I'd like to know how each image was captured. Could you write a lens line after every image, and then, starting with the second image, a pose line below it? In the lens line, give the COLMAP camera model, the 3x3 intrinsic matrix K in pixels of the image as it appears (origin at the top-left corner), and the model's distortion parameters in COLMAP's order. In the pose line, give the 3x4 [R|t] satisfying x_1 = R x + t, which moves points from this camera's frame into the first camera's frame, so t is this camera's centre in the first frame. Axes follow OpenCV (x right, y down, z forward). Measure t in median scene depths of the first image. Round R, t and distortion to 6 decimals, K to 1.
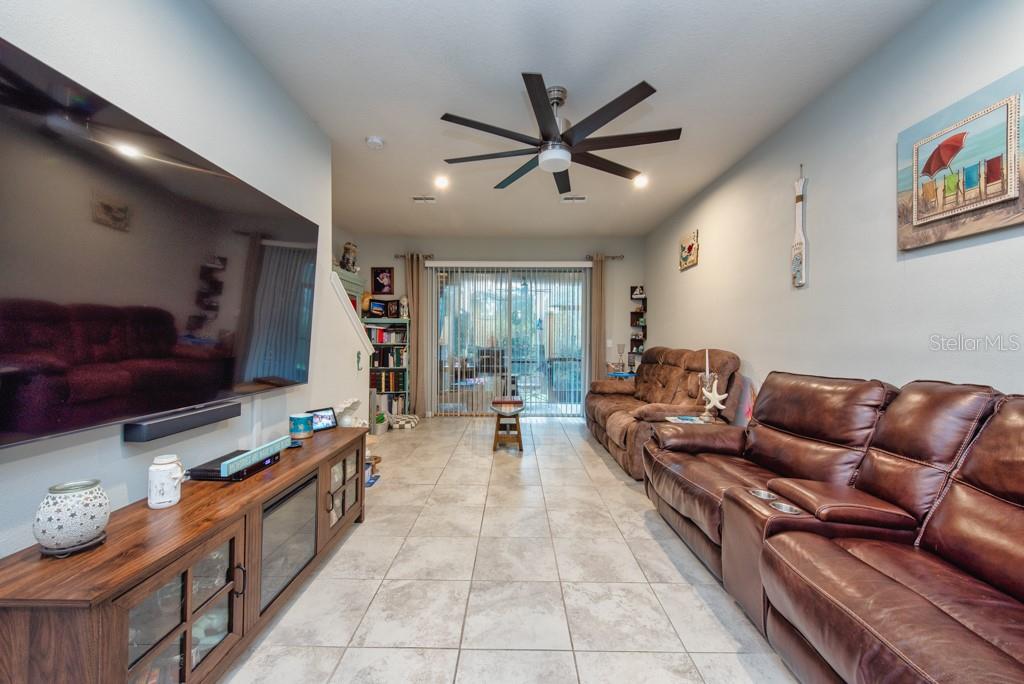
lens RADIAL K [[402.3, 0, 509.4], [0, 402.3, 341.4], [0, 0, 1]] dist [0.021488, -0.006304]
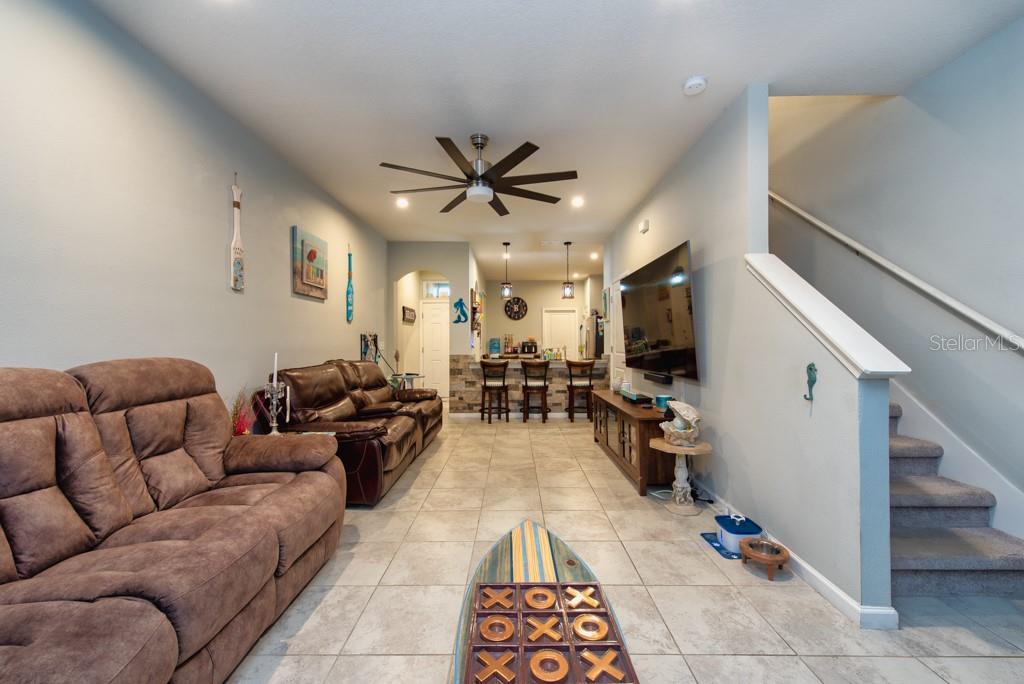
lens RADIAL K [[402.3, 0, 509.4], [0, 402.3, 341.4], [0, 0, 1]] dist [0.021488, -0.006304]
pose [[-0.999993, -0.002398, -0.002740, 0.019750], [-0.002398, 0.999997, -0.000153, -0.005118], [0.002740, -0.000146, -0.999996, 1.647253]]
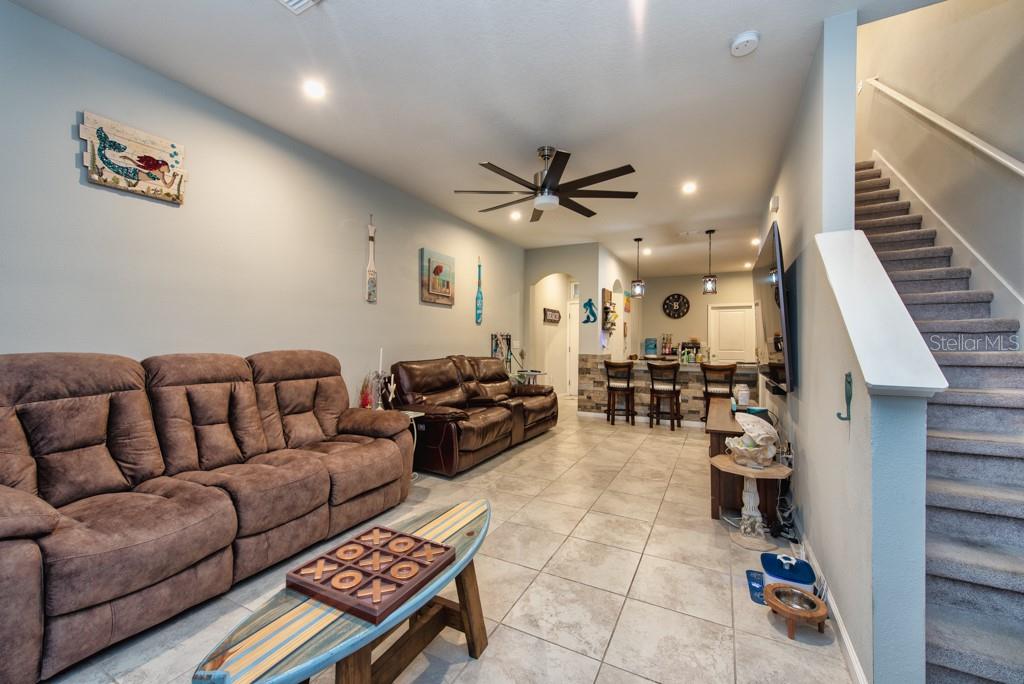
lens RADIAL K [[402.3, 0, 509.4], [0, 402.3, 341.4], [0, 0, 1]] dist [0.021488, -0.006304]
pose [[-0.891345, -0.011078, 0.453190, -0.275266], [-0.010591, 0.999937, 0.003611, -0.007126], [-0.453202, -0.001581, -0.891407, 1.636884]]
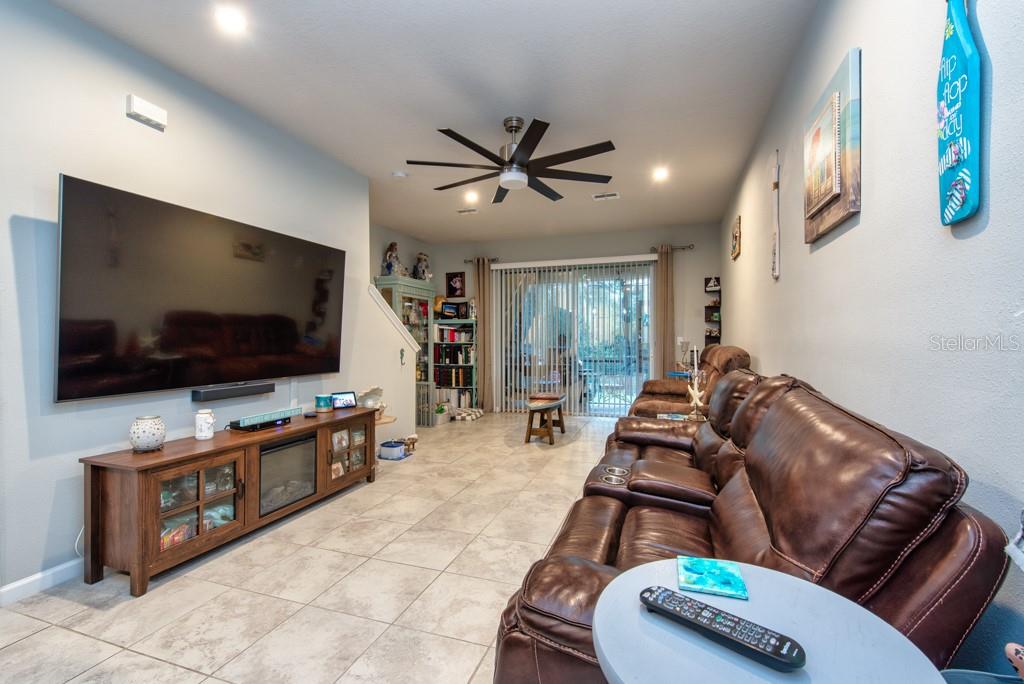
lens RADIAL K [[438.9, 0, 519.5], [0, 438.9, 340.8], [0, 0, 1]] dist [0.024214, -0.008673]
pose [[0.951770, -0.006854, -0.306735, 0.377437], [0.006957, 0.999976, -0.000758, 0.004922], [0.306733, -0.001412, 0.951795, -0.132136]]
